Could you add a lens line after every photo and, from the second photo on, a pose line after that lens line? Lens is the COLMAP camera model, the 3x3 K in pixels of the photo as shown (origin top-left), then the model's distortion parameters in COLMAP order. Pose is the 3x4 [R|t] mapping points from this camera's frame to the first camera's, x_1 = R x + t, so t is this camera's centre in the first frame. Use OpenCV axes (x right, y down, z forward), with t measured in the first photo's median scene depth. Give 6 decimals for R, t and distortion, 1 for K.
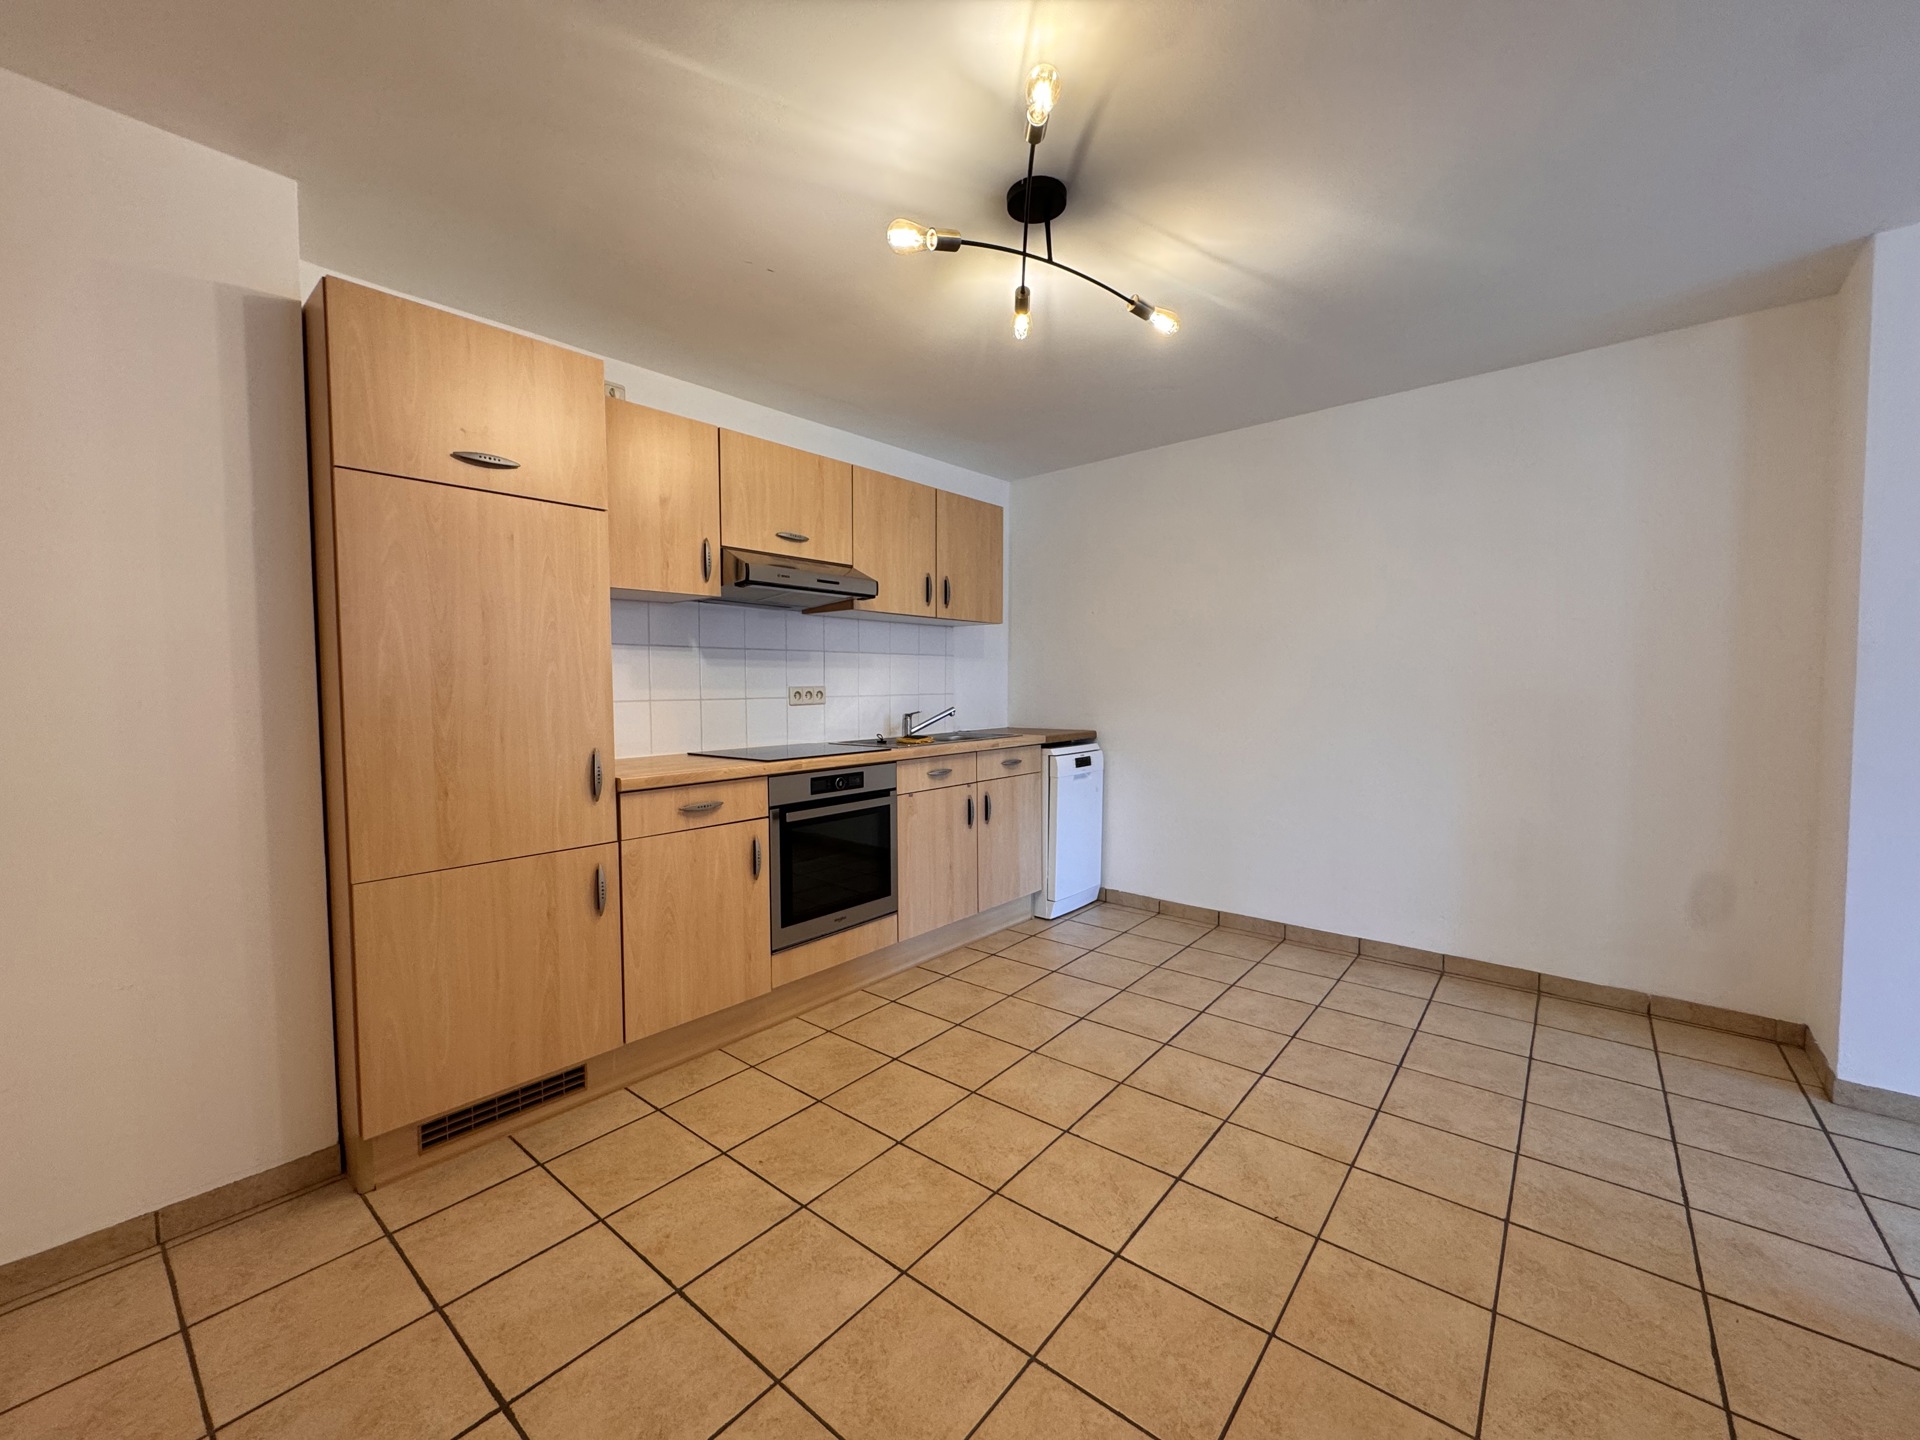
lens RADIAL K [[769.6, 0, 961.8], [0, 769.6, 719.2], [0, 0, 1]] dist [-0.003867, -0.000312]
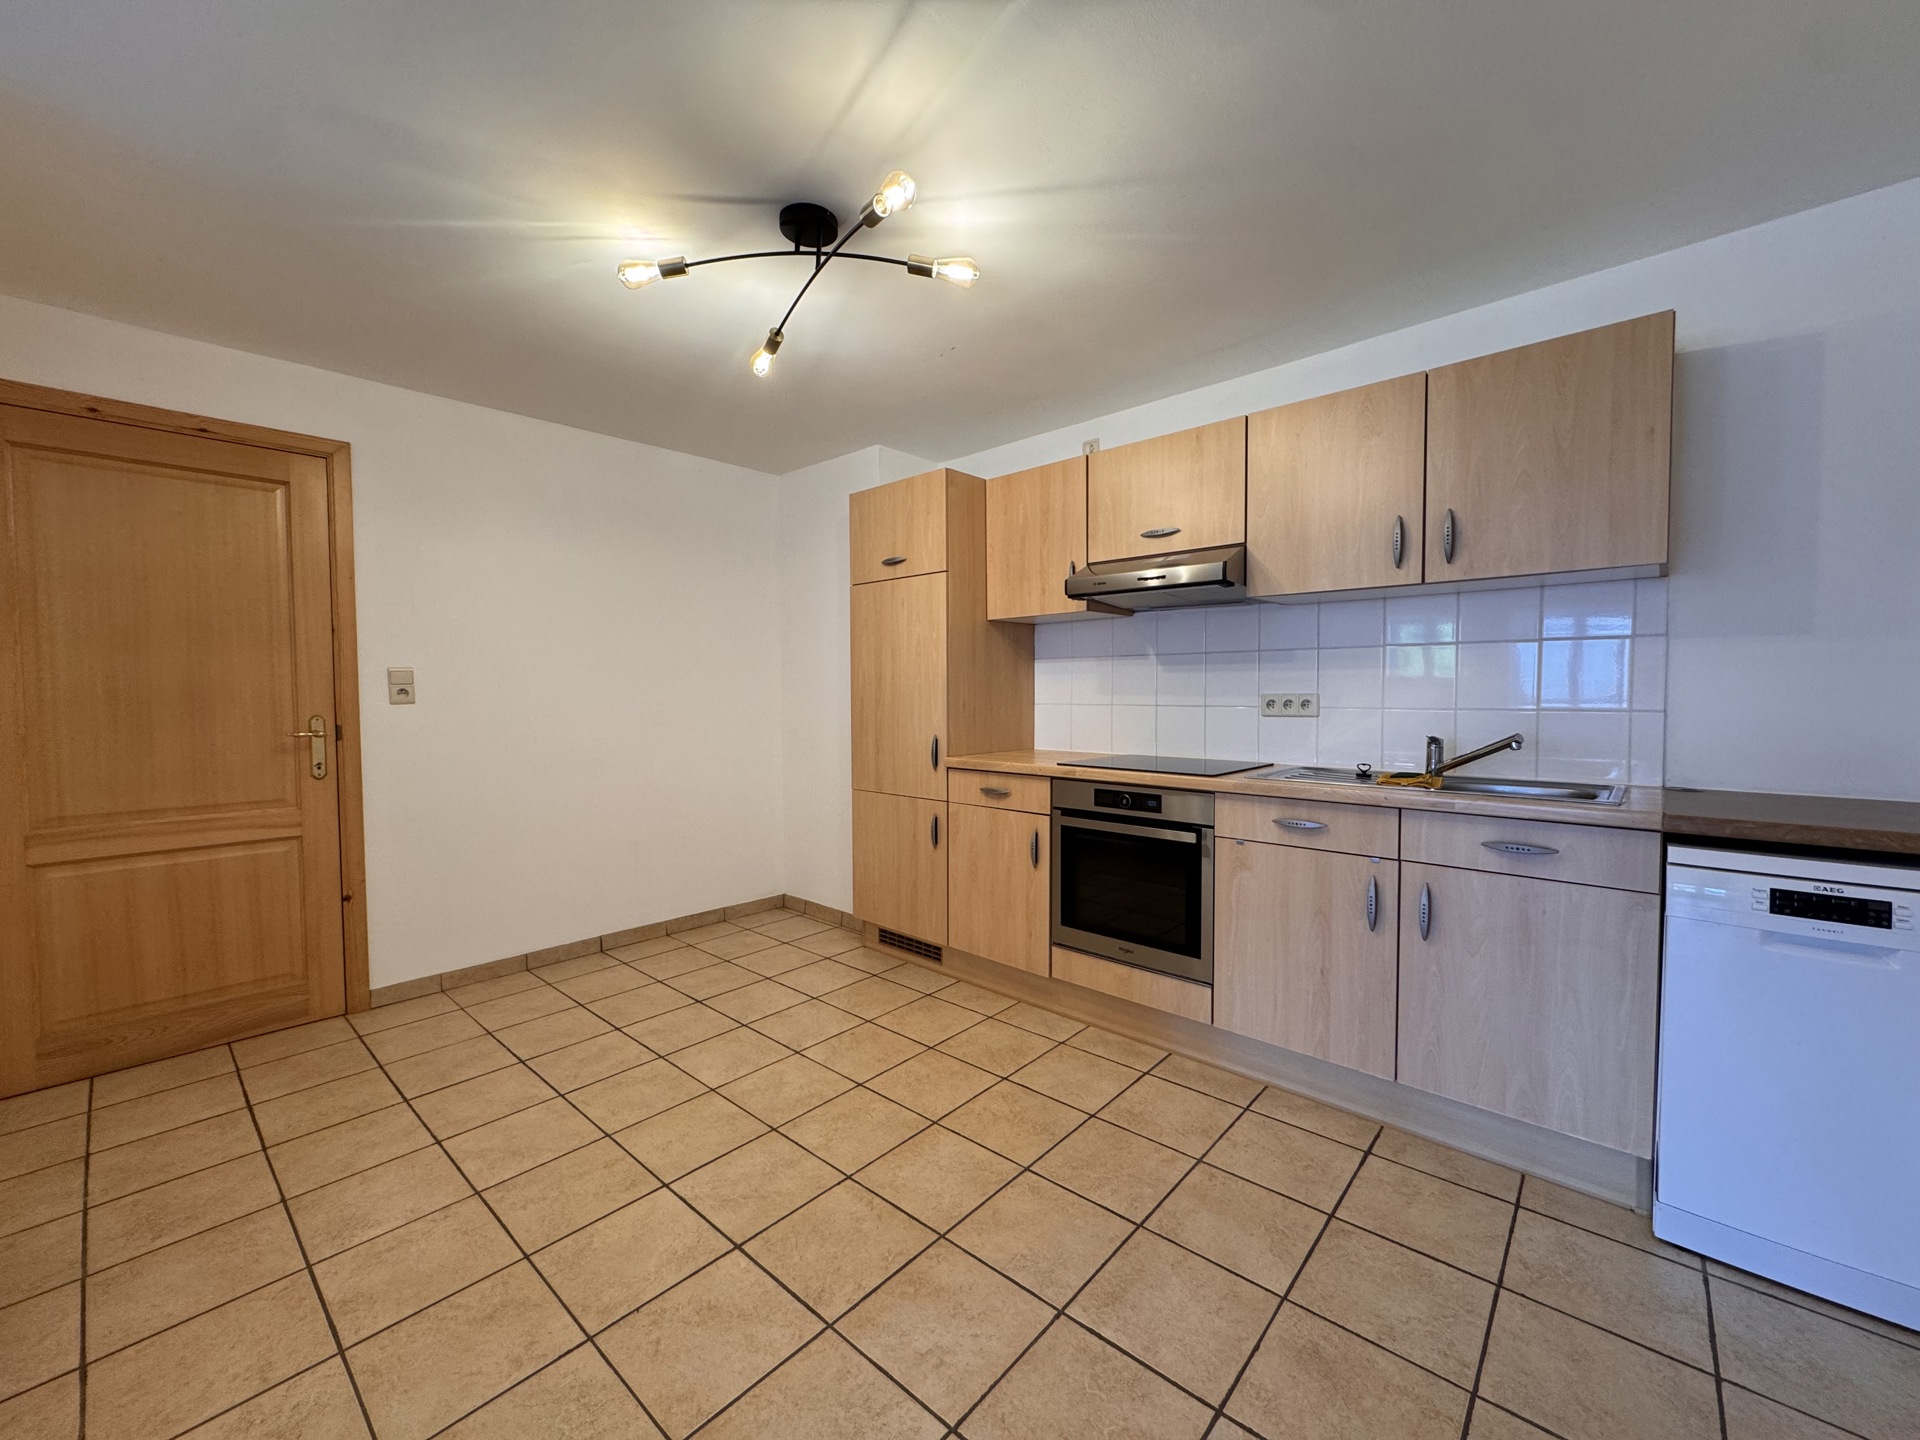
lens RADIAL K [[769.6, 0, 959.3], [0, 769.6, 715.9], [0, 0, 1]] dist [-0.003867, -0.000312]
pose [[-0.045055, 0.041164, -0.998136, 0.767321], [-0.041854, 0.998196, 0.043056, -0.049368], [0.998107, 0.043716, -0.043251, 0.851818]]
